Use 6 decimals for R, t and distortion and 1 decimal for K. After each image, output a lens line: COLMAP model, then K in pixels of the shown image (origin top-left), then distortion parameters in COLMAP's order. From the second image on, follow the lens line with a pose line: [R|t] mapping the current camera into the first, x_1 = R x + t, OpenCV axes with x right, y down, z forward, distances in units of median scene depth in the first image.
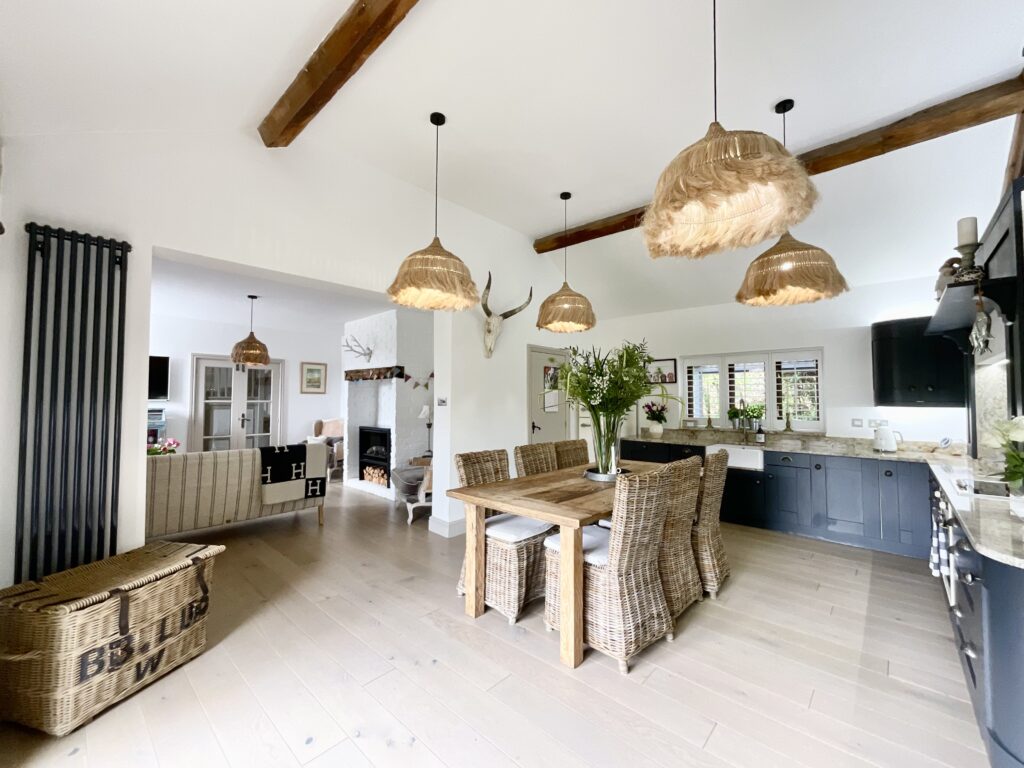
lens RADIAL K [[413.4, 0, 512.0], [0, 413.4, 384.0], [0, 0, 1]] dist [-0.000154, 0.000012]
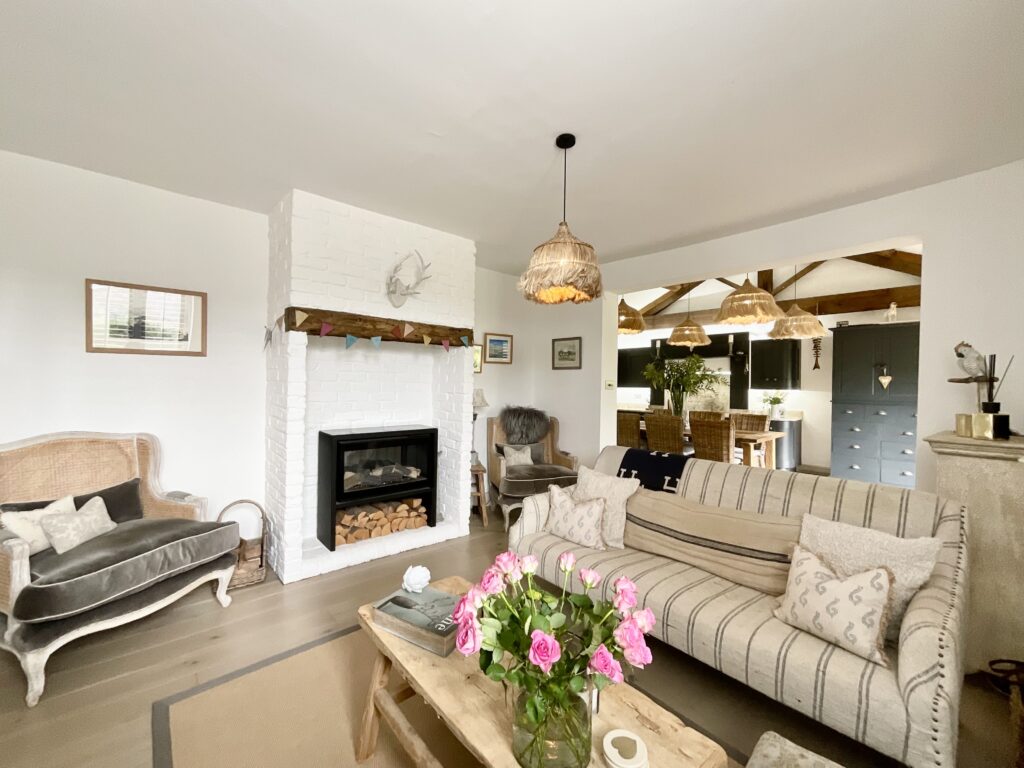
lens RADIAL K [[413.4, 0, 512.0], [0, 413.4, 384.0], [0, 0, 1]] dist [-0.000154, 0.000012]
pose [[0.090180, 0.000056, 0.995925, -0.861428], [-0.051938, 0.998640, 0.004647, 0.034155], [-0.994570, -0.052145, 0.090060, 0.809116]]
